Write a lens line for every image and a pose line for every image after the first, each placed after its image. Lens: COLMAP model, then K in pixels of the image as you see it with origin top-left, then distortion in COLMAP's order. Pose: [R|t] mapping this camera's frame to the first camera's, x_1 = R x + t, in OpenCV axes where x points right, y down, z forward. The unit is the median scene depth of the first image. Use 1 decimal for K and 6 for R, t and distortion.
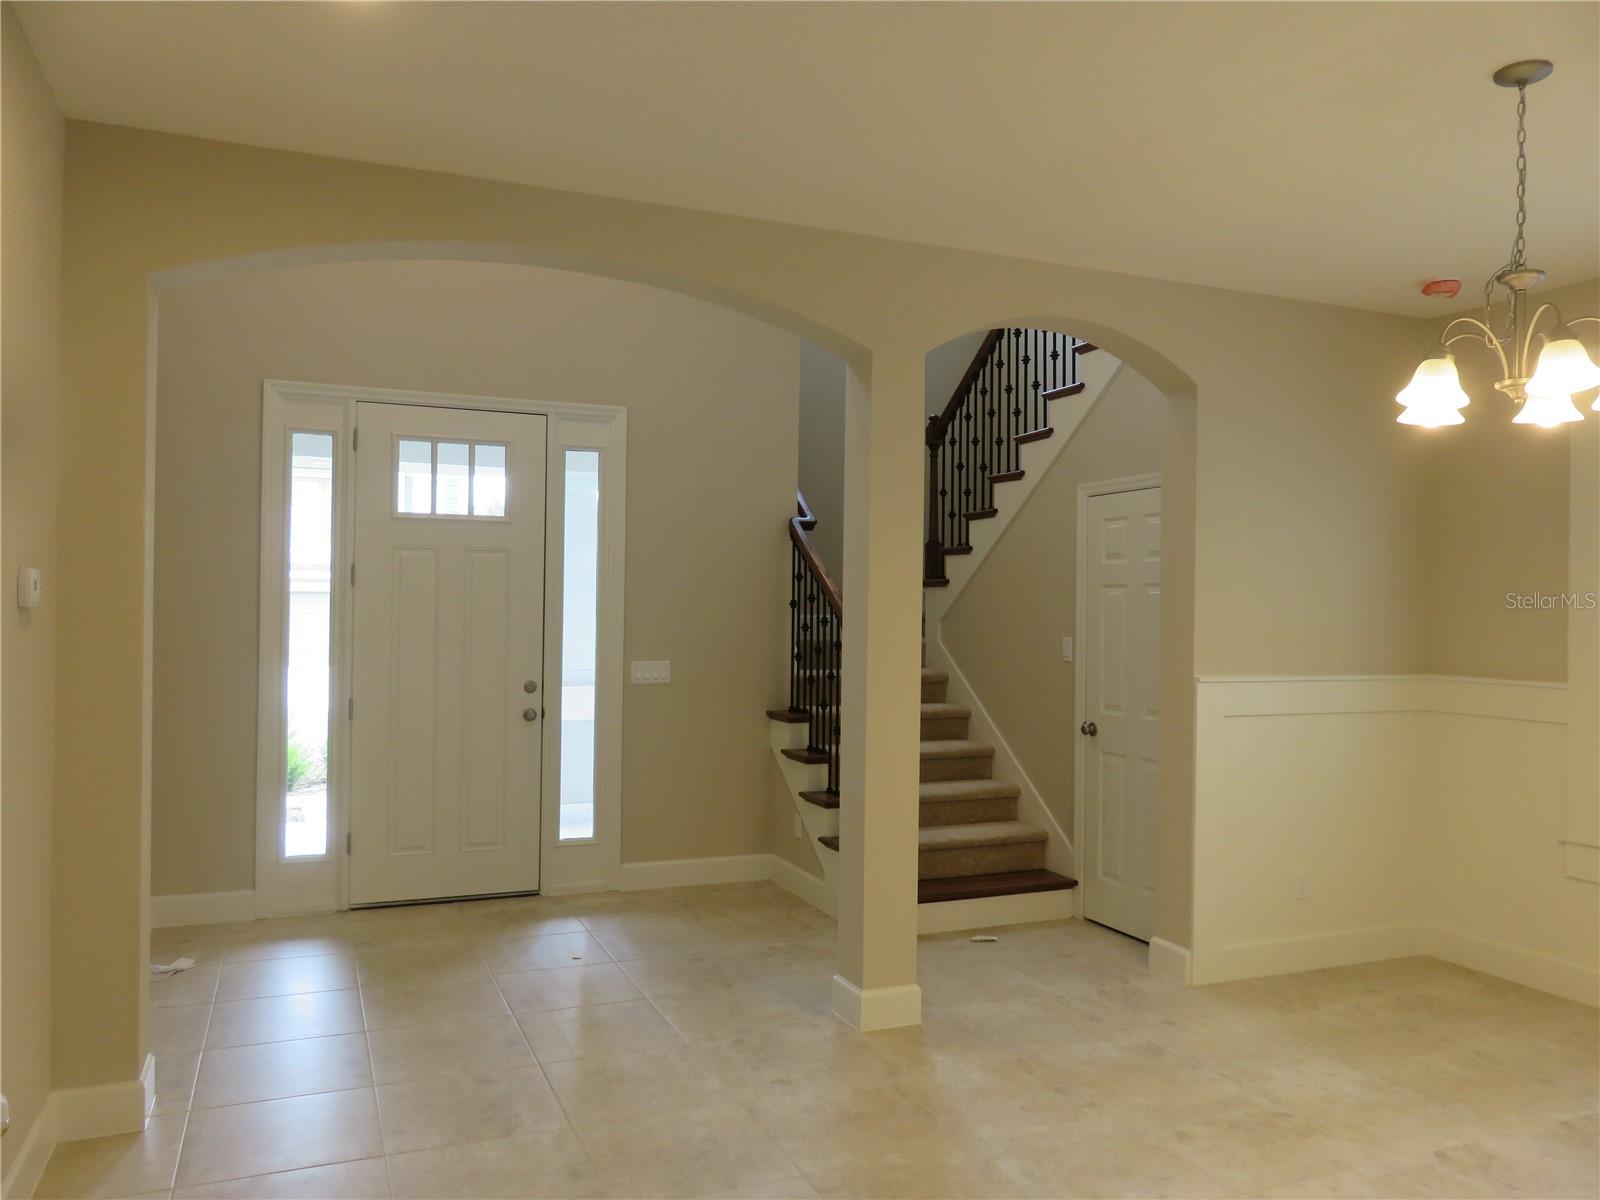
lens RADIAL K [[1204.1, 0, 800.0], [0, 1204.1, 600.0], [0, 0, 1]] dist [0.001622, 0.003359]
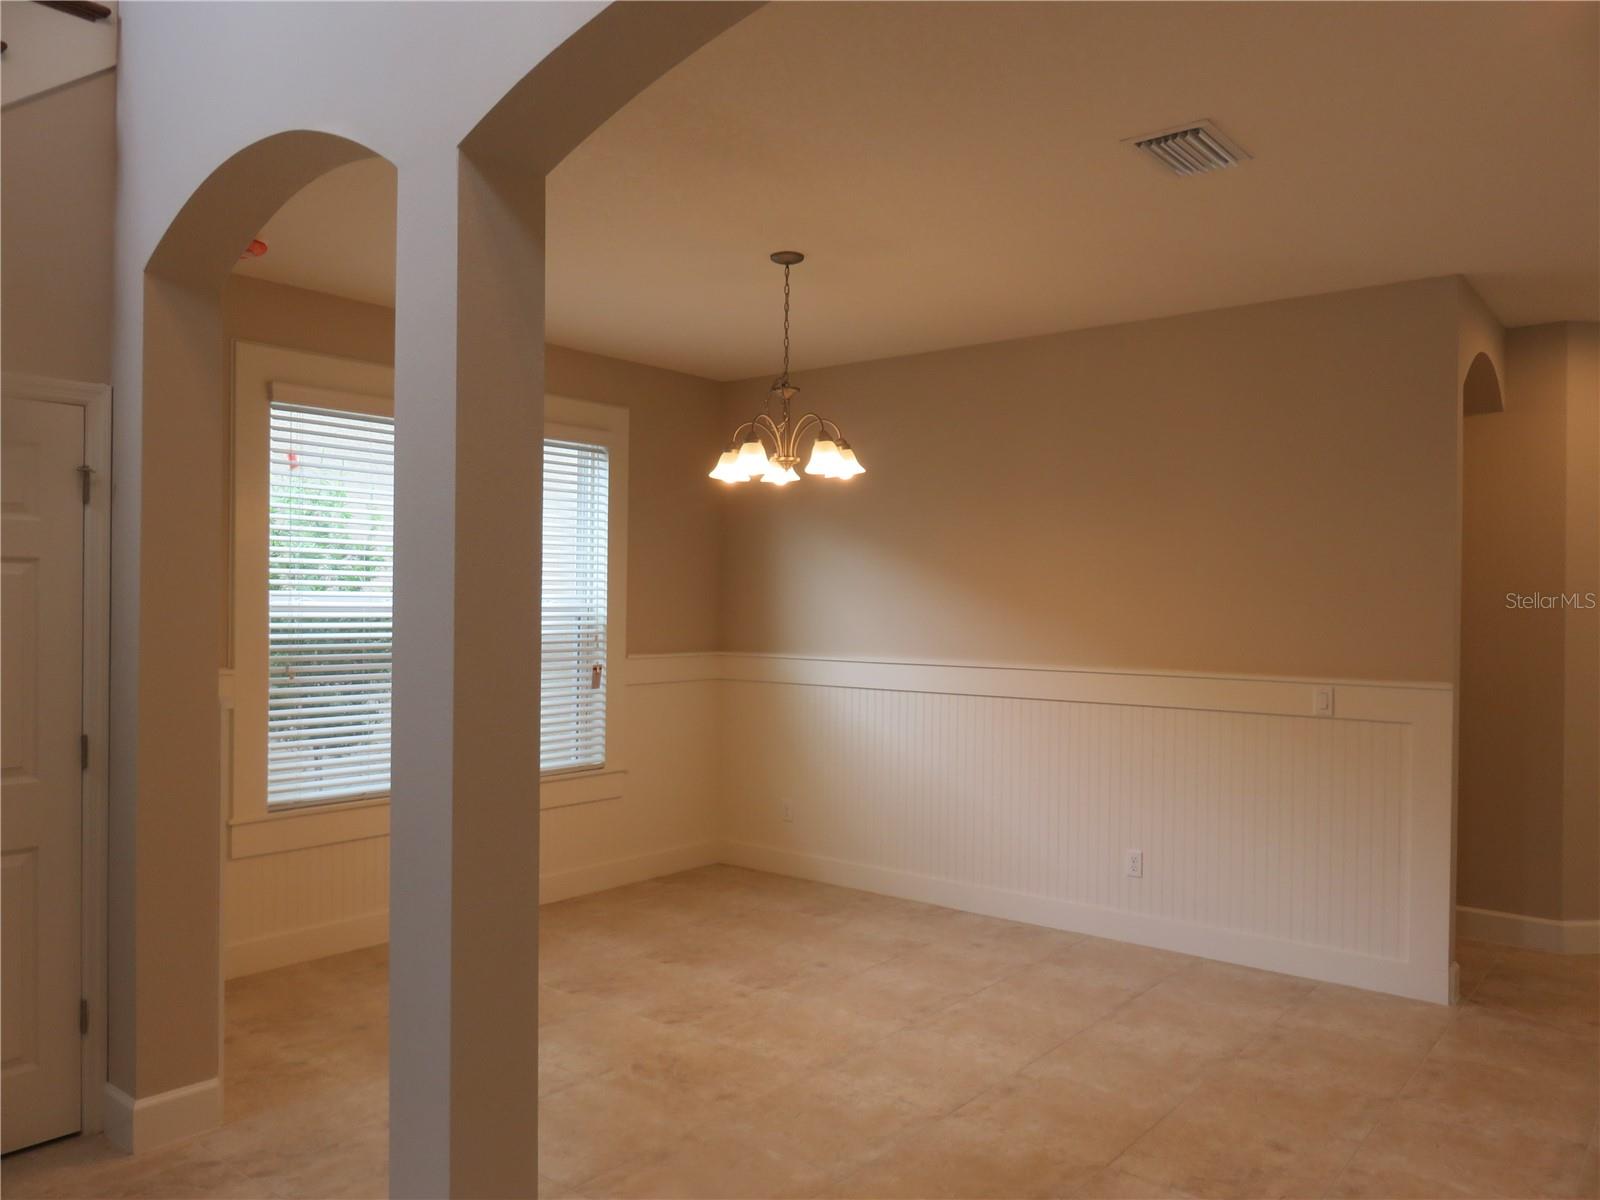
lens RADIAL K [[1204.1, 0, 800.0], [0, 1204.1, 600.0], [0, 0, 1]] dist [0.001622, 0.003359]
pose [[-0.471624, -0.014886, 0.881674, -0.672793], [-0.021317, 0.999758, 0.005477, -0.006996], [-0.881542, -0.016211, -0.471827, 1.491032]]
